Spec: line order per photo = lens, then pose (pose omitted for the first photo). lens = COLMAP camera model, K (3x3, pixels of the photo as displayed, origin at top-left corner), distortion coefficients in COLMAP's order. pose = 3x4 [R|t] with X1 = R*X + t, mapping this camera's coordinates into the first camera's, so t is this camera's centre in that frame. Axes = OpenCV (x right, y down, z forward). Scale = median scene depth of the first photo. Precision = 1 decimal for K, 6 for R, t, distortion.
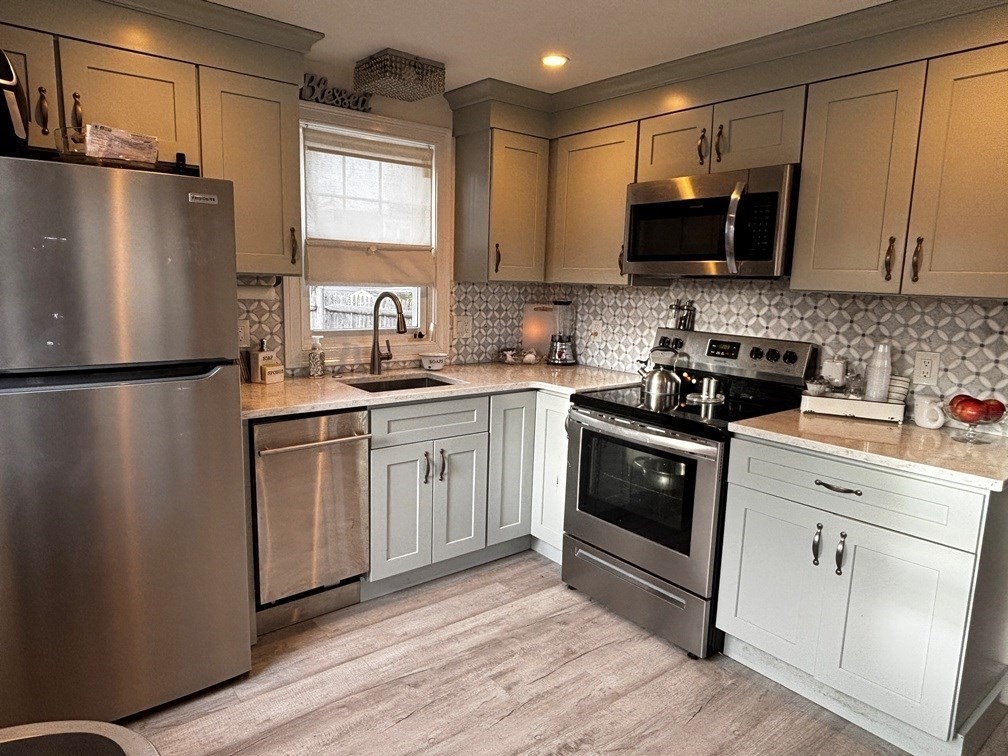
lens RADIAL K [[632.8, 0, 494.0], [0, 632.8, 377.2], [0, 0, 1]] dist [0.025351, -0.027083]
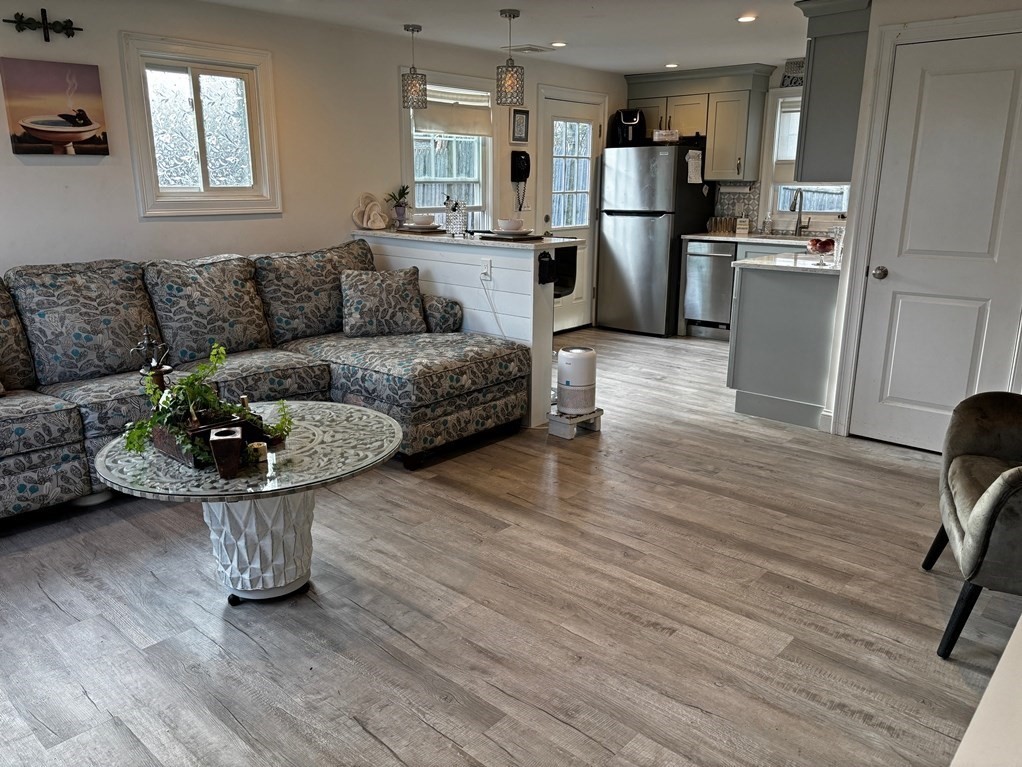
lens RADIAL K [[777.7, 0, 512.9], [0, 777.7, 382.6], [0, 0, 1]] dist [0.063862, -0.073886]
pose [[0.173189, 0.223603, -0.959170, 2.039721], [-0.149062, 0.968619, 0.198891, 0.080659], [0.973543, 0.108530, 0.201084, -0.182149]]
